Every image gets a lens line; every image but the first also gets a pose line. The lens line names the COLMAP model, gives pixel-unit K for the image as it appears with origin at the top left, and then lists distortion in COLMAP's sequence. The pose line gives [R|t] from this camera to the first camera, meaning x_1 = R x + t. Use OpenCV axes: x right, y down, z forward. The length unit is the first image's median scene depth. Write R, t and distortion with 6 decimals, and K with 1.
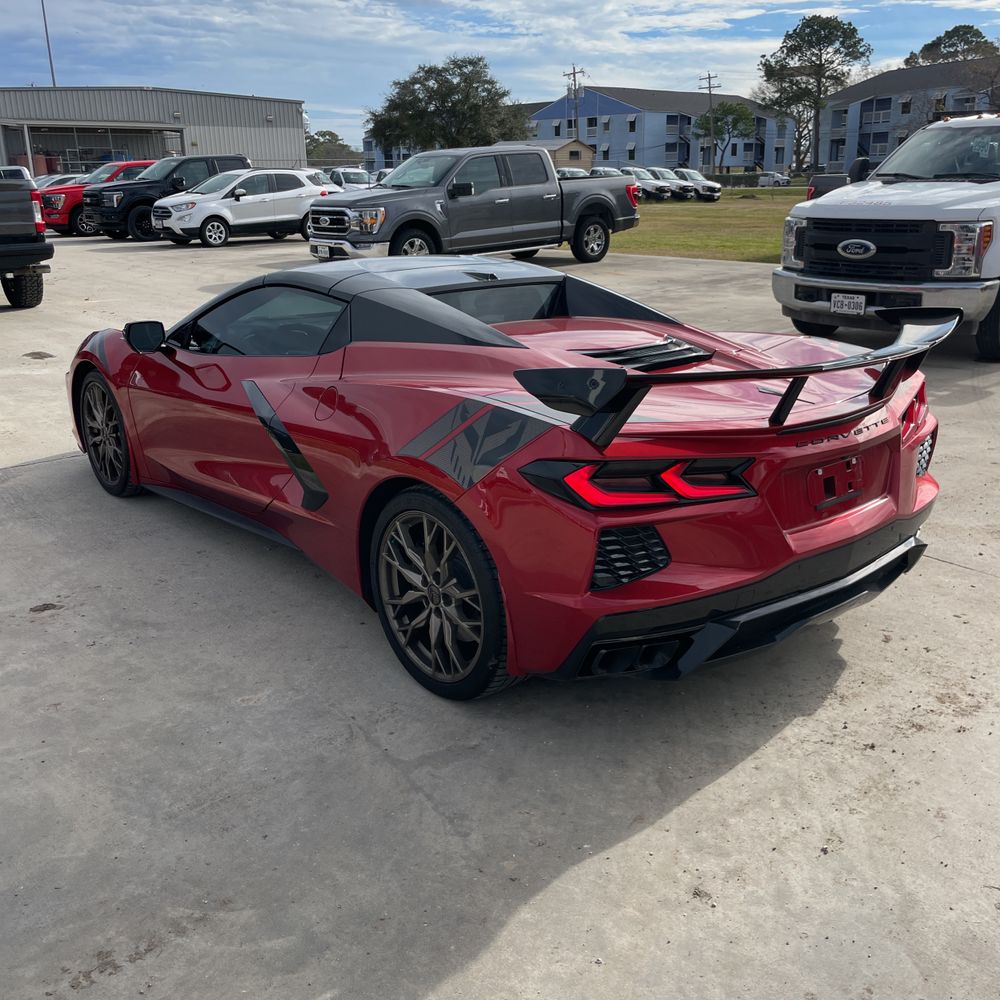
lens RADIAL K [[1027.2, 0, 521.9], [0, 1027.2, 497.9], [0, 0, 1]] dist [0.011239, 0.000000]
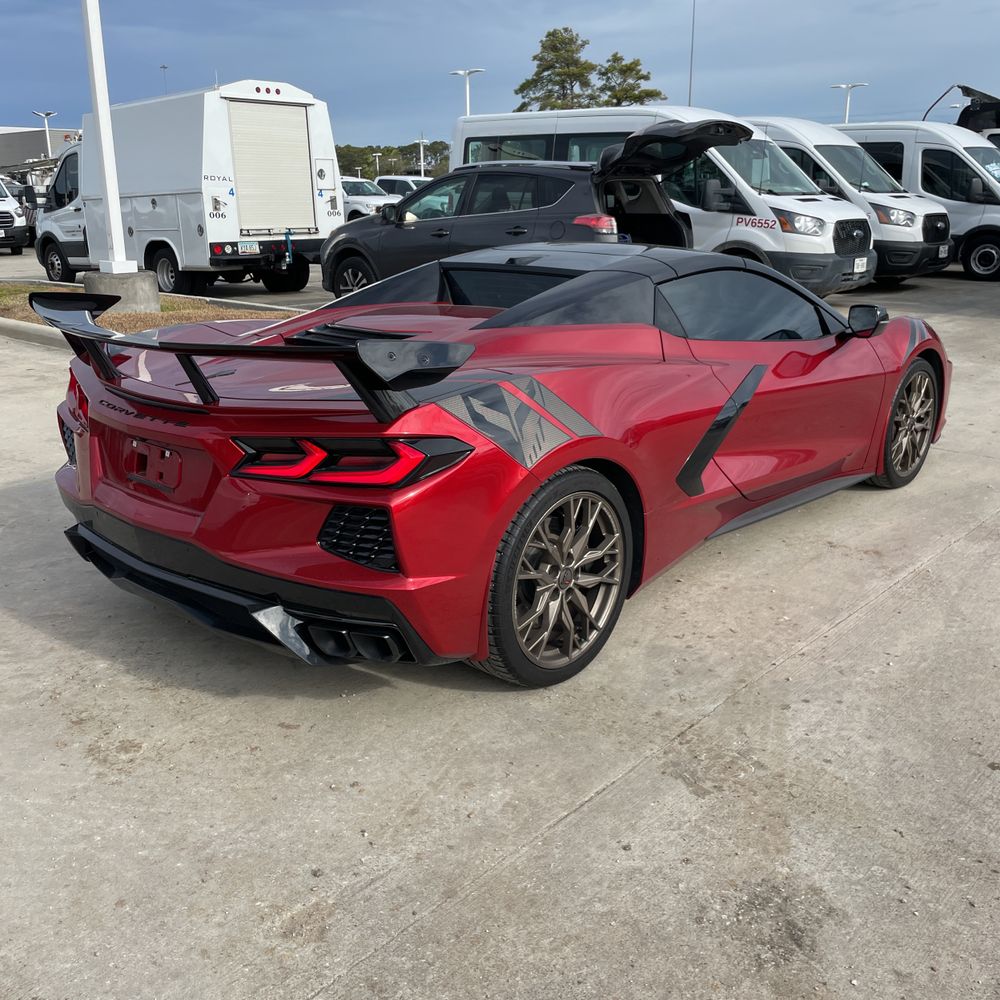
lens RADIAL K [[1027.2, 0, 498.6], [0, 1027.2, 497.7], [0, 0, 1]] dist [0.011239, 0.000000]
pose [[0.111240, 0.284386, -0.952234, 0.190089], [-0.285910, 0.926829, 0.243399, -0.047170], [0.951778, 0.245178, 0.184409, 0.169100]]
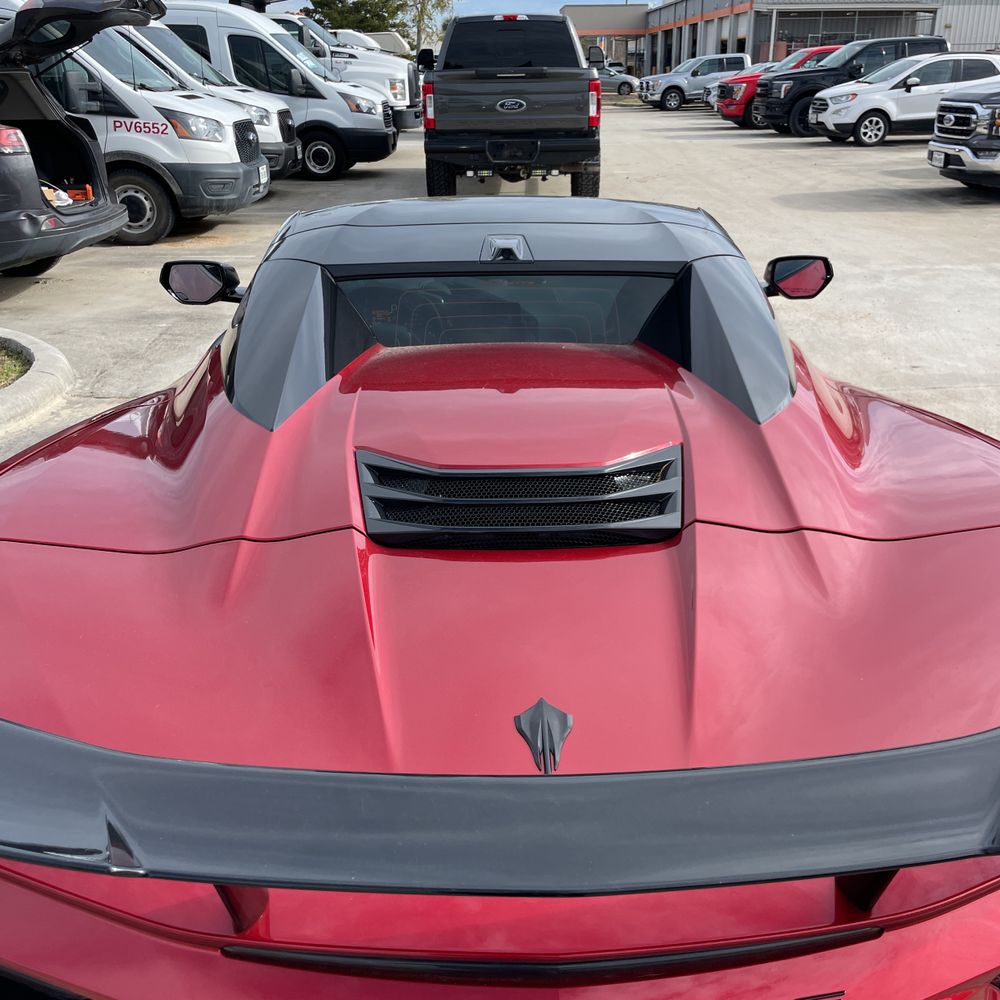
lens RADIAL K [[1027.2, 0, 517.6], [0, 1027.2, 513.6], [0, 0, 1]] dist [0.011239, 0.000000]
pose [[0.771723, 0.251195, -0.584247, 0.063856], [-0.185901, 0.967664, 0.170489, -0.034567], [0.608181, -0.022958, 0.793466, 0.112356]]
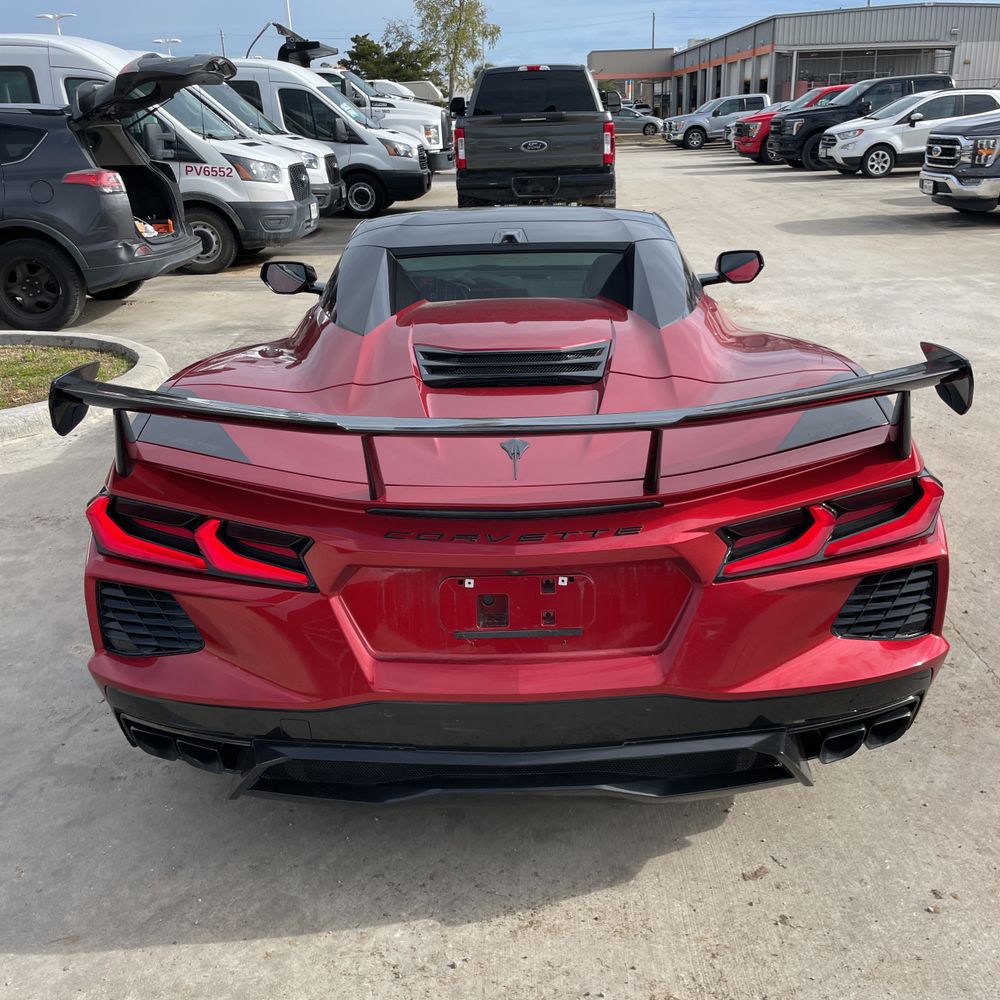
lens RADIAL K [[1027.2, 0, 515.2], [0, 1027.2, 511.9], [0, 0, 1]] dist [0.011239, 0.000000]
pose [[0.752113, 0.222778, -0.620239, 0.101565], [-0.173298, 0.974867, 0.140009, -0.023707], [0.635842, 0.002184, 0.771817, 0.075745]]
